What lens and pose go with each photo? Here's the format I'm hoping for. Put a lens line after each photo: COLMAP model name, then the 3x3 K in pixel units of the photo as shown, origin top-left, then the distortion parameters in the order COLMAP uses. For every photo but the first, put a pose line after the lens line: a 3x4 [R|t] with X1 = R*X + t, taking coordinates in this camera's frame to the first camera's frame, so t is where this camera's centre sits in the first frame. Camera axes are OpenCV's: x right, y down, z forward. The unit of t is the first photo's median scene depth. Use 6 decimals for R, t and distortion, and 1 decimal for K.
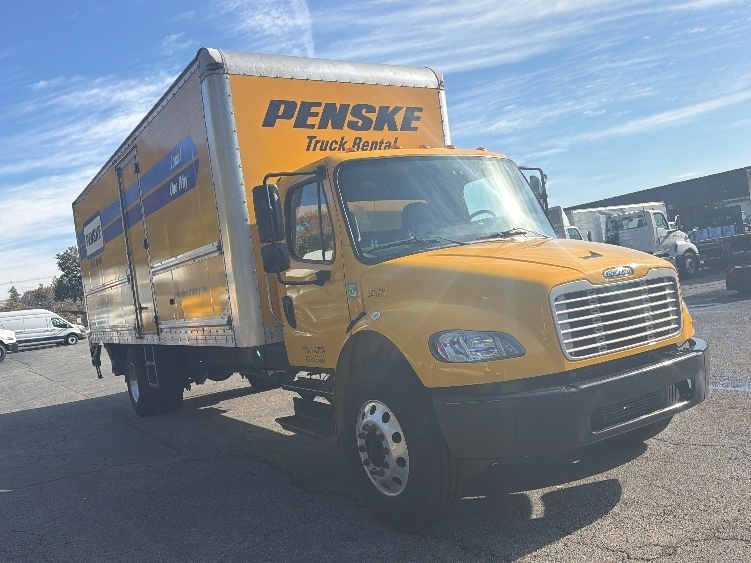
lens RADIAL K [[643.7, 0, 376.2], [0, 643.7, 291.7], [0, 0, 1]] dist [0.196551, -0.000135]
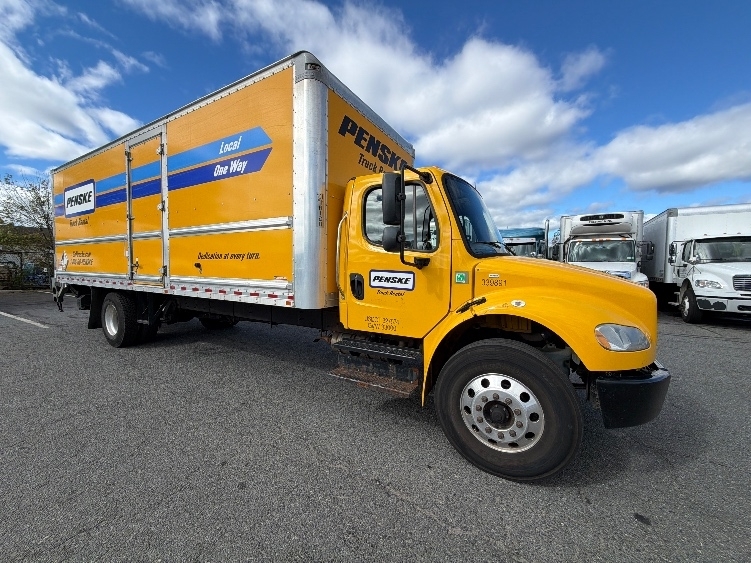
lens RADIAL K [[307.2, 0, 377.5], [0, 307.2, 285.3], [0, 0, 1]] dist [-0.000197, 0.000086]
pose [[0.878613, 0.118631, 0.462564, -0.326875], [-0.121779, 0.992287, -0.023173, 0.033749], [-0.461745, -0.035971, 0.886283, 0.429363]]
